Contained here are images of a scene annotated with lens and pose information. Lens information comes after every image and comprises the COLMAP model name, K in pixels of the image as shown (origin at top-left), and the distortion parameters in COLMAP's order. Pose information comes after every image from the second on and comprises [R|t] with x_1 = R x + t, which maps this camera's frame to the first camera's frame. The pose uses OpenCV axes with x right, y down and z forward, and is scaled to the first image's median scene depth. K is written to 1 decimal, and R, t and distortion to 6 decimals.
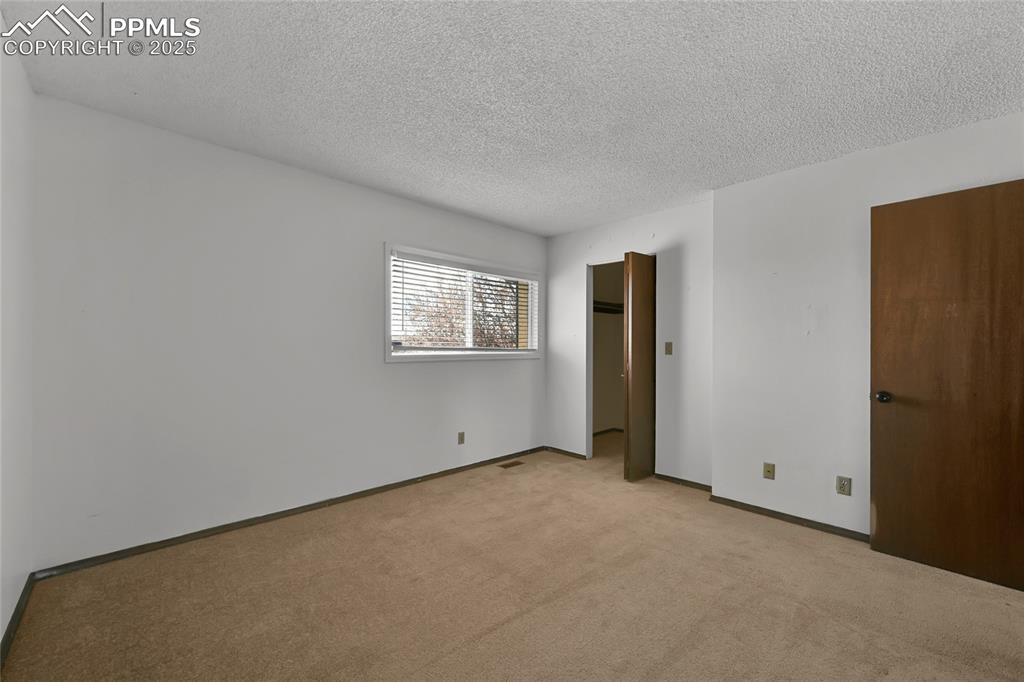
lens RADIAL K [[405.8, 0, 510.1], [0, 405.8, 339.1], [0, 0, 1]] dist [-0.001064, -0.000085]
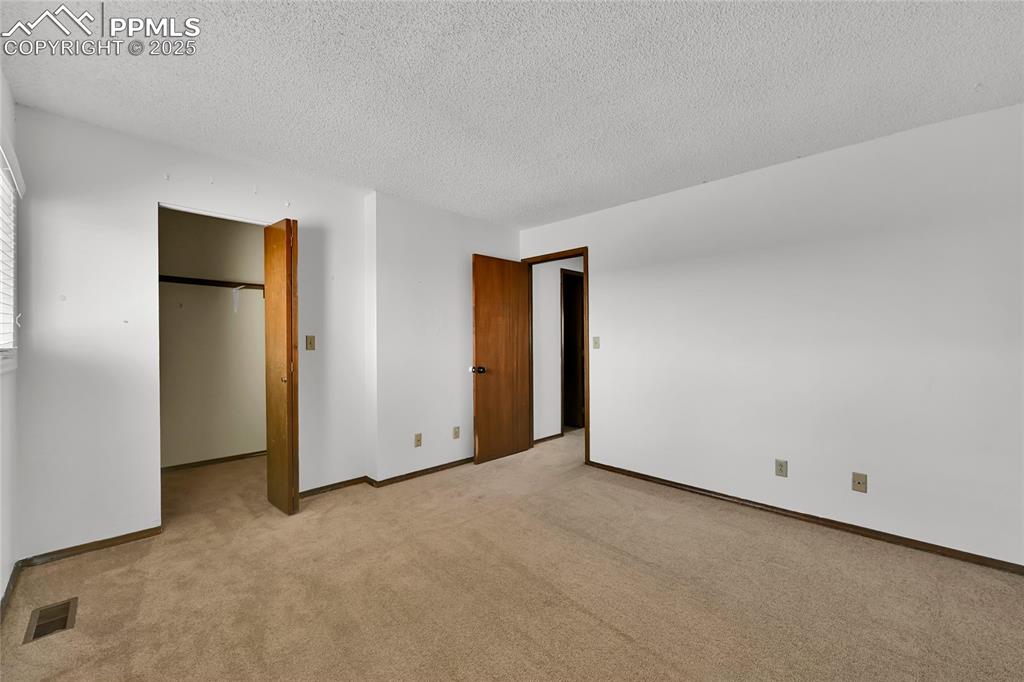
lens RADIAL K [[405.8, 0, 510.1], [0, 405.8, 339.1], [0, 0, 1]] dist [-0.001064, -0.000085]
pose [[-0.022809, -0.003762, 0.999733, -0.570518], [-0.017883, 0.999834, 0.003355, 0.005096], [-0.999580, -0.017802, -0.022873, 0.696794]]
